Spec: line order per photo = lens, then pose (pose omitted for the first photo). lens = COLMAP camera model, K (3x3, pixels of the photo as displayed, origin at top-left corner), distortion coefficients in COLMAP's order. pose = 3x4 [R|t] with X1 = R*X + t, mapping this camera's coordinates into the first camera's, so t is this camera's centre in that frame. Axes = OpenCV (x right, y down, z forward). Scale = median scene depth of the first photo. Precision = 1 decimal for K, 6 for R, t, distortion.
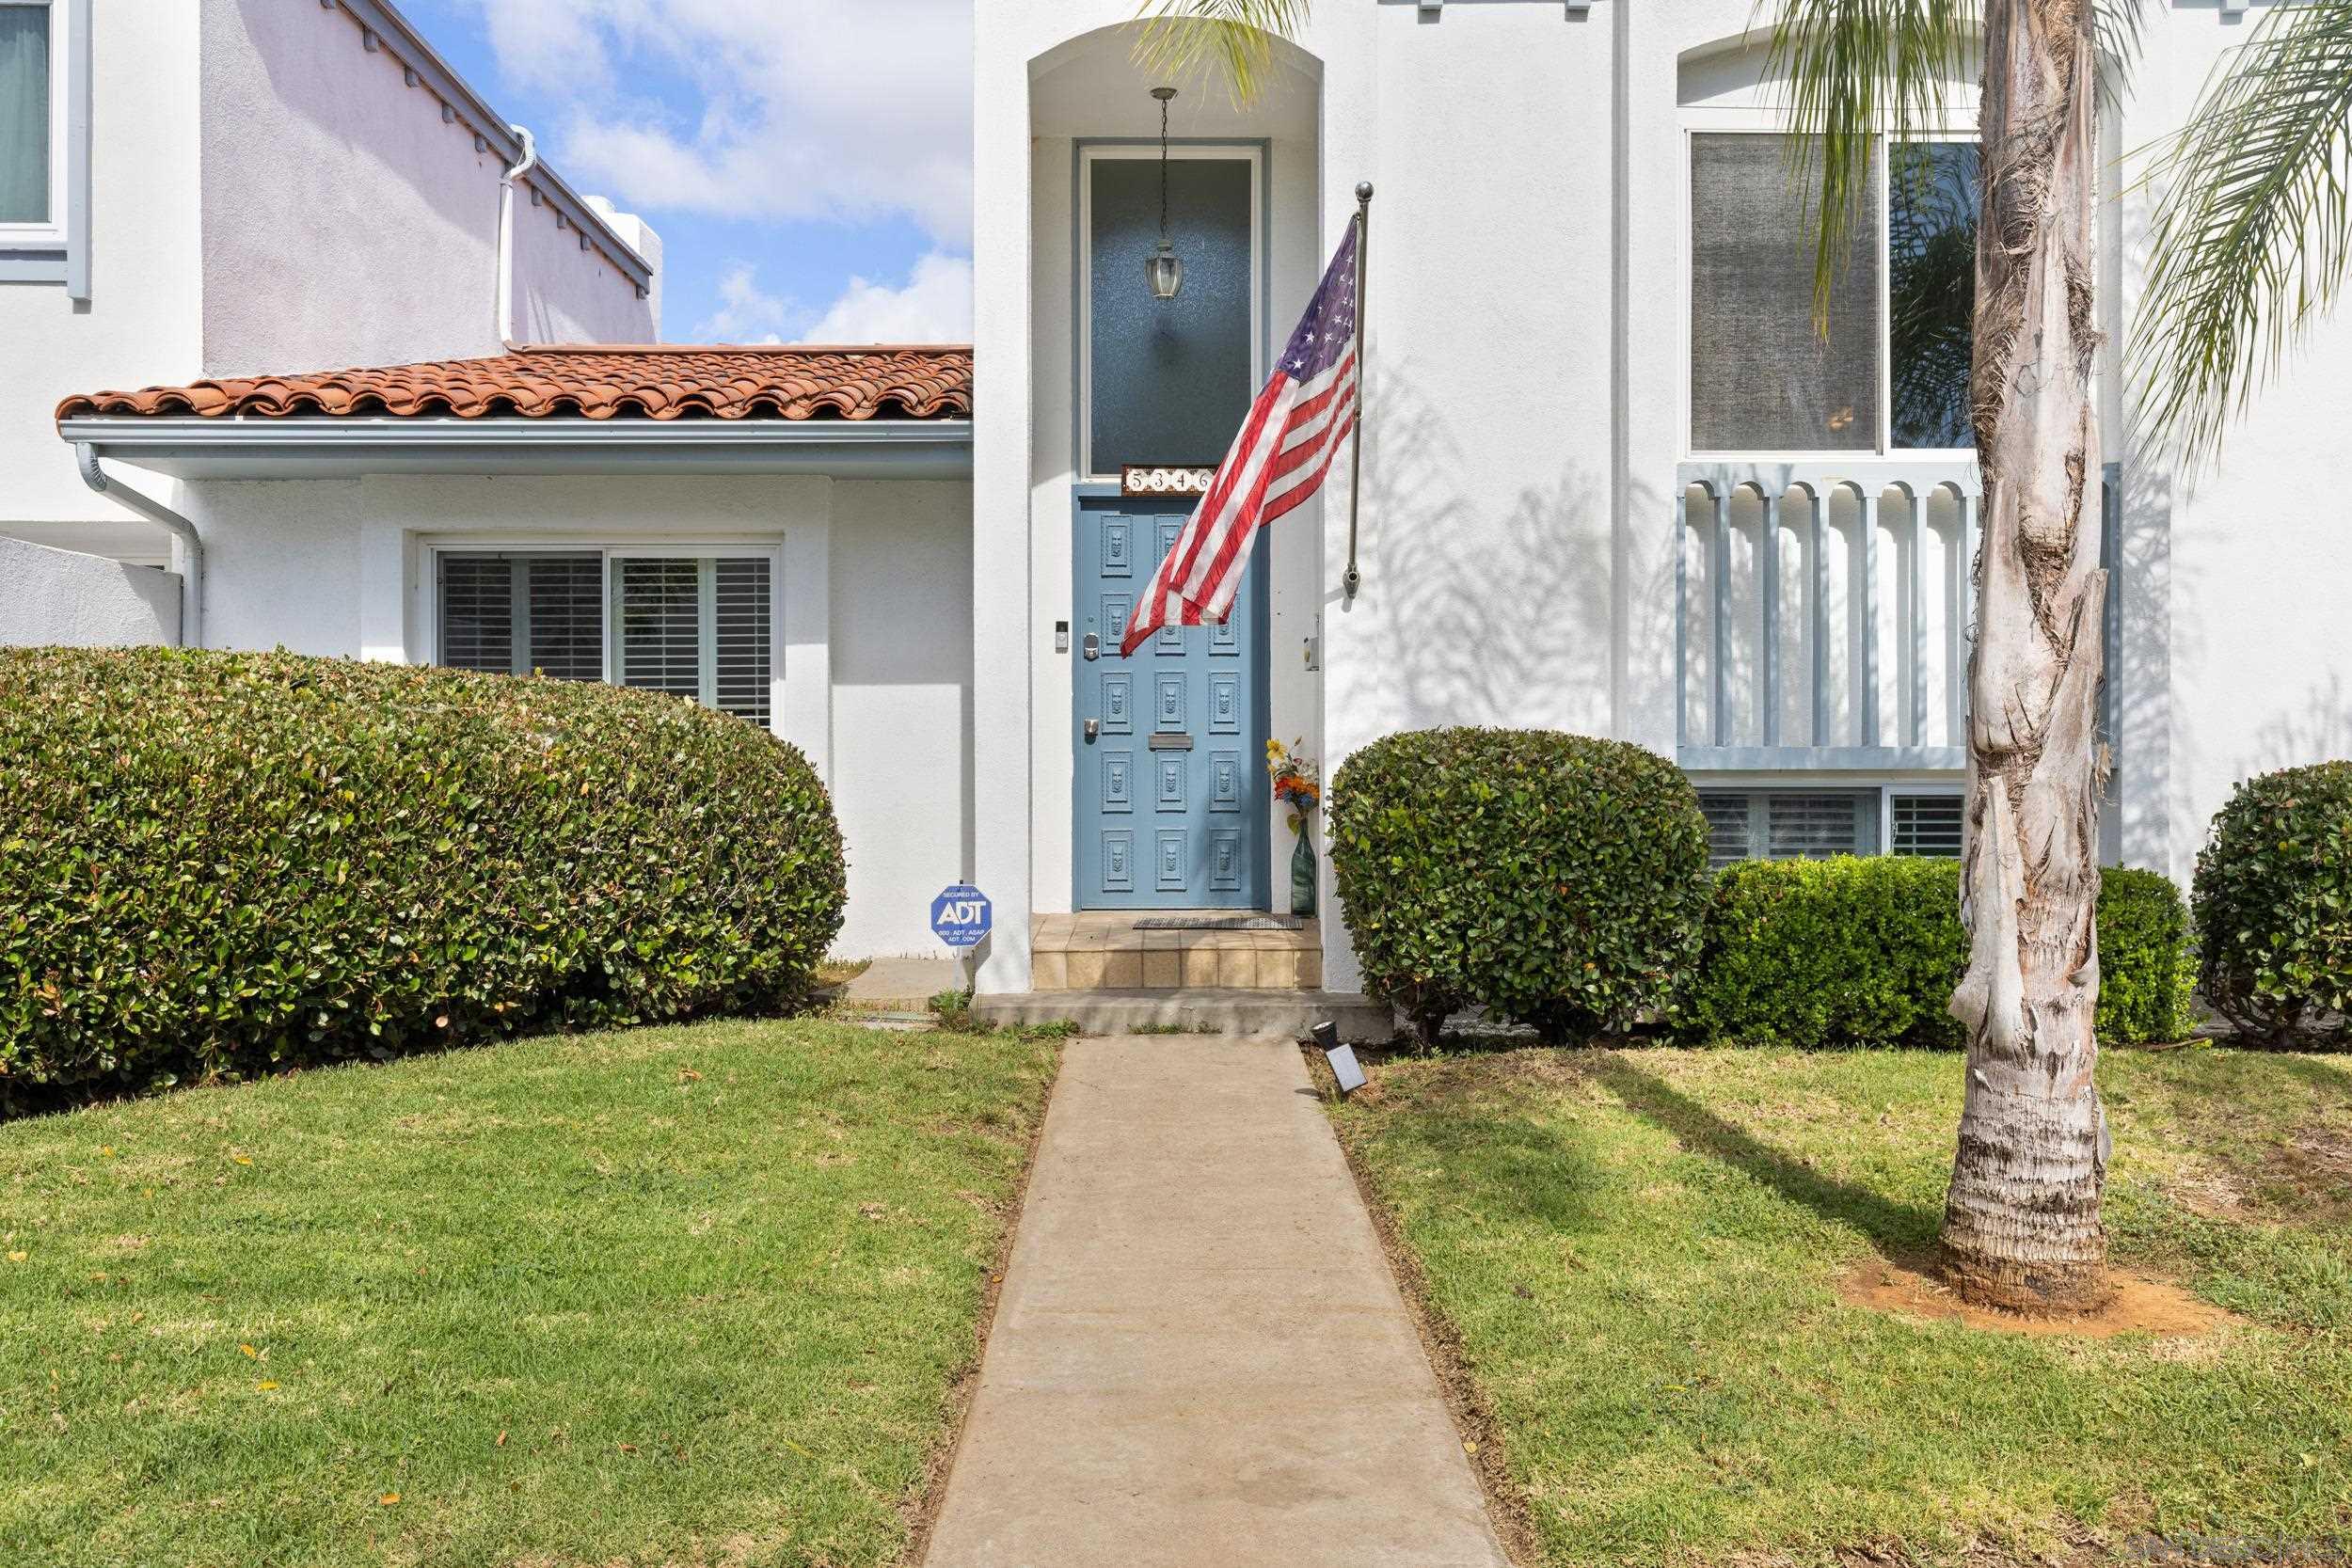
lens RADIAL K [[1886.1, 0, 1174.5], [0, 1886.1, 773.4], [0, 0, 1]] dist [0.003660, -0.002794]
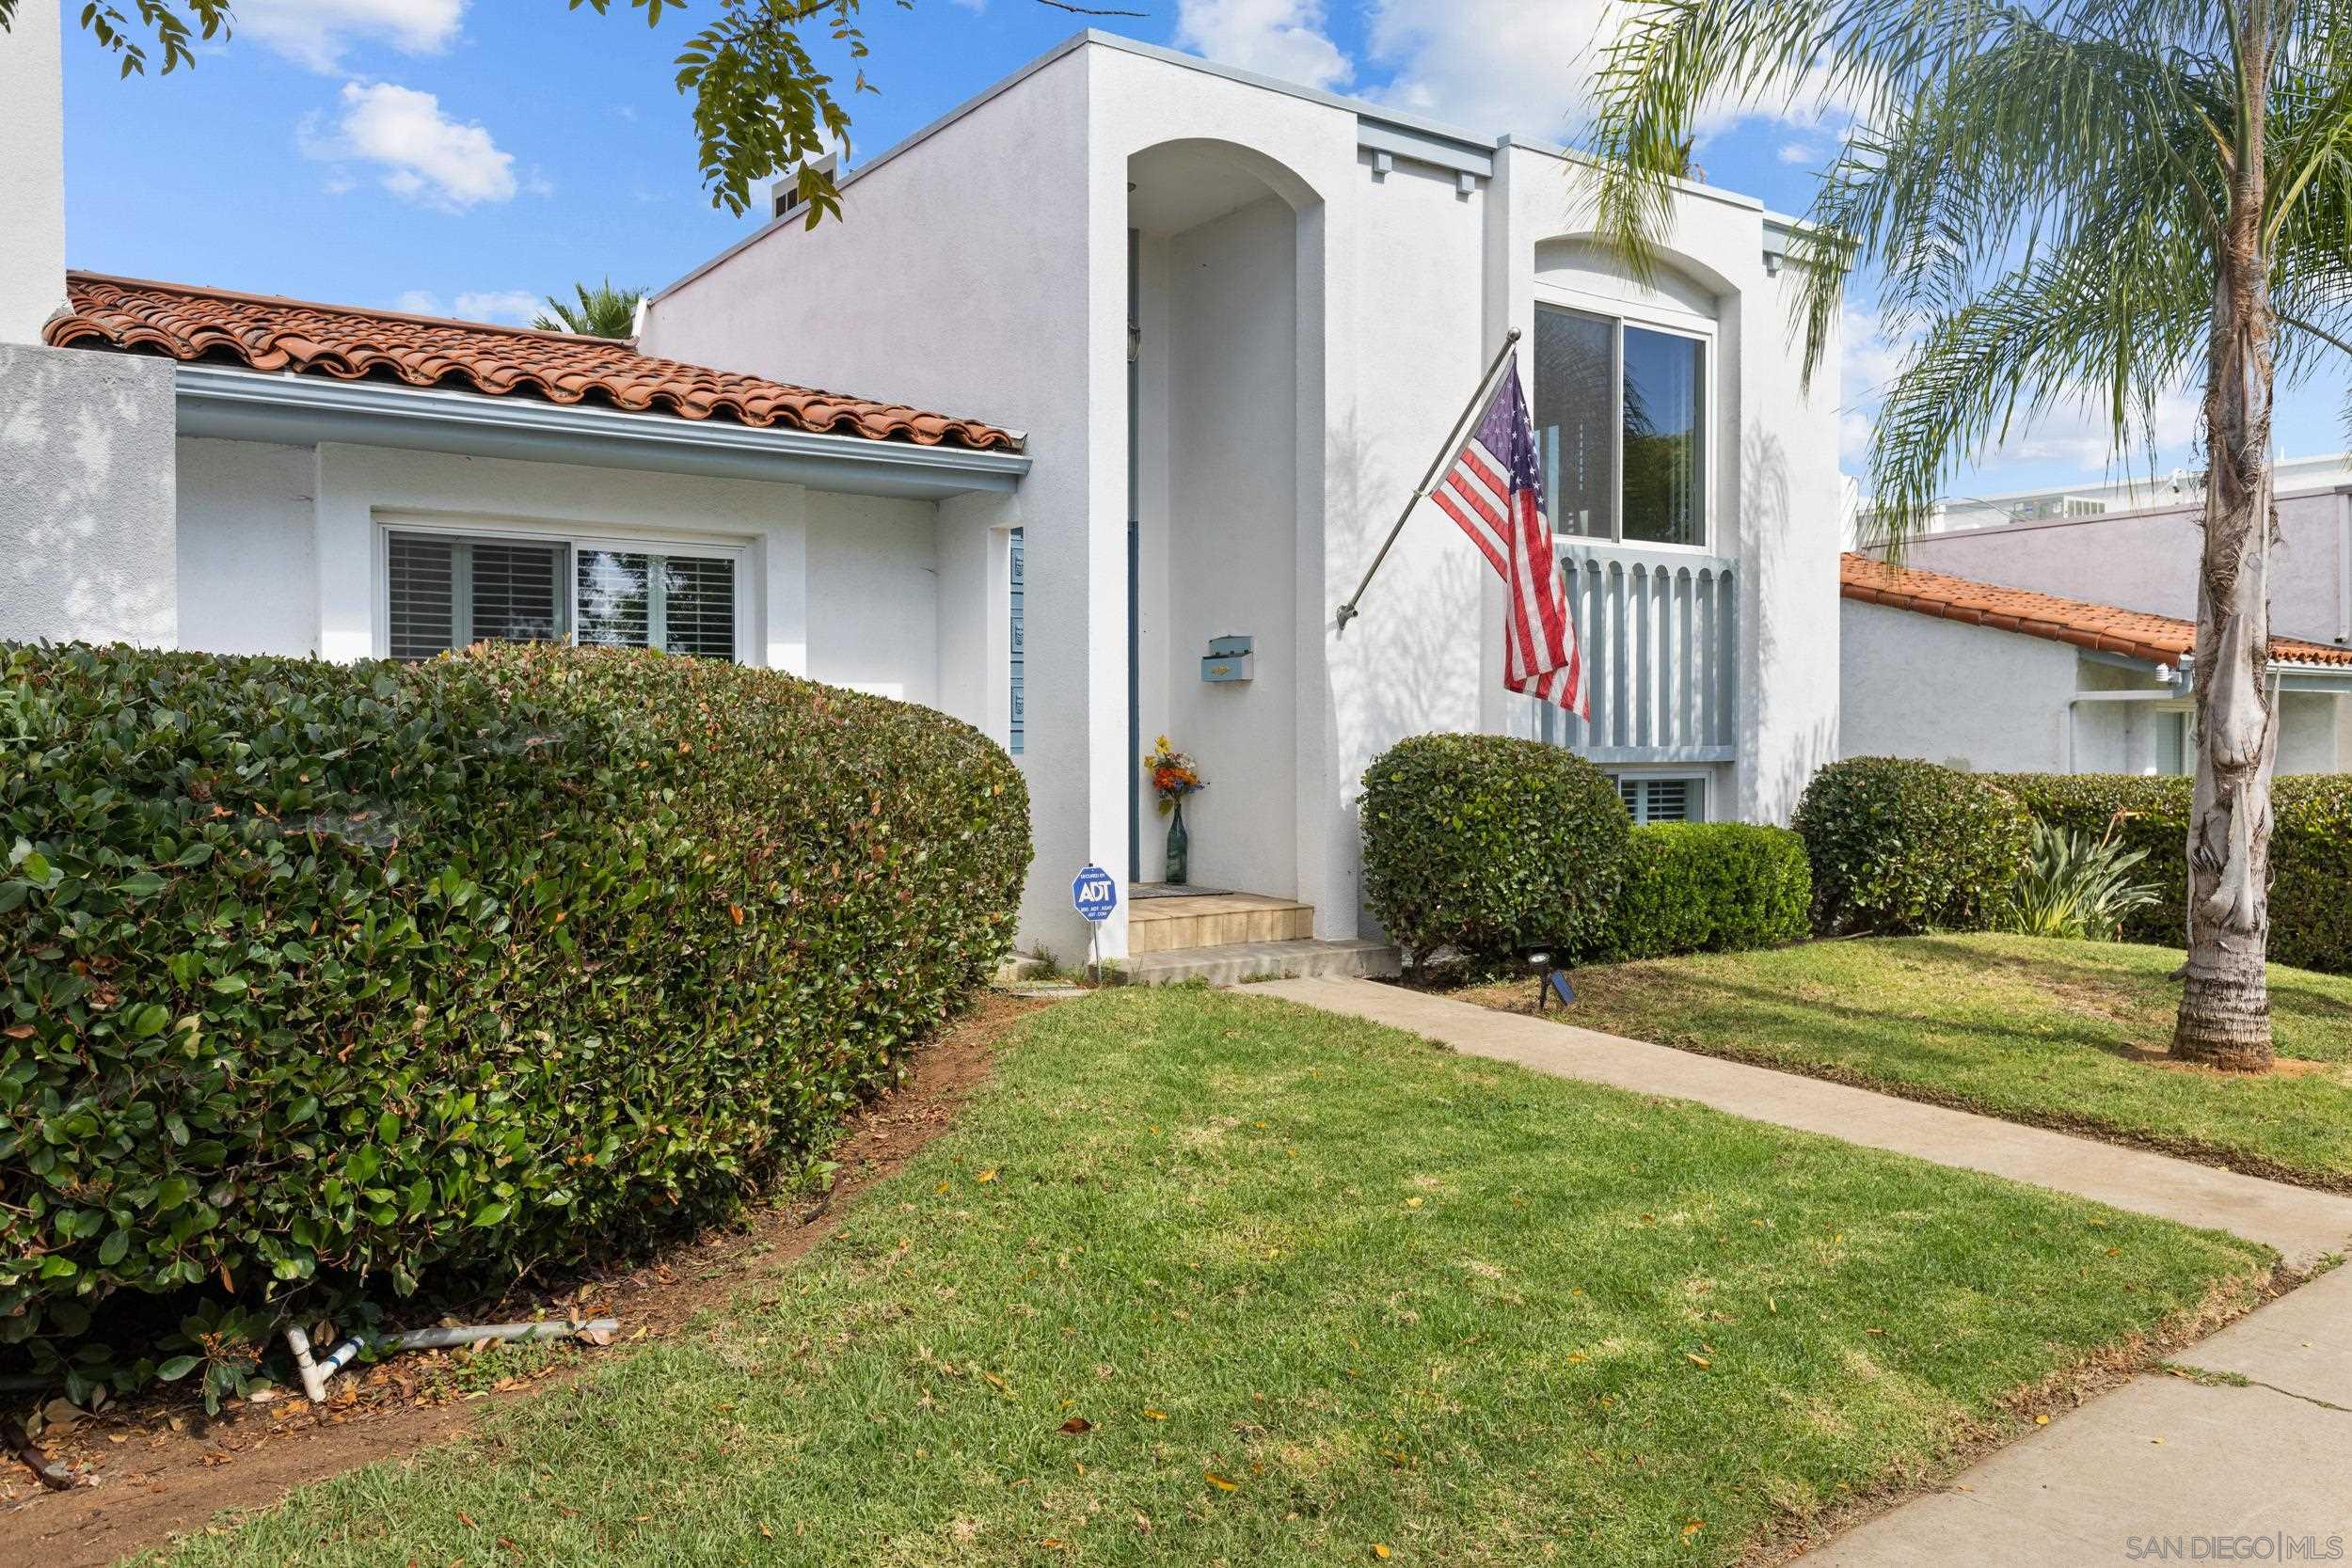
lens RADIAL K [[1772.6, 0, 1177.6], [0, 1772.6, 786.7], [0, 0, 1]] dist [0.034339, 0.001845]
pose [[0.825708, -0.014302, 0.563917, -0.694187], [0.001030, 0.999715, 0.023847, -0.016483], [-0.564097, -0.019110, 0.825487, 0.077112]]
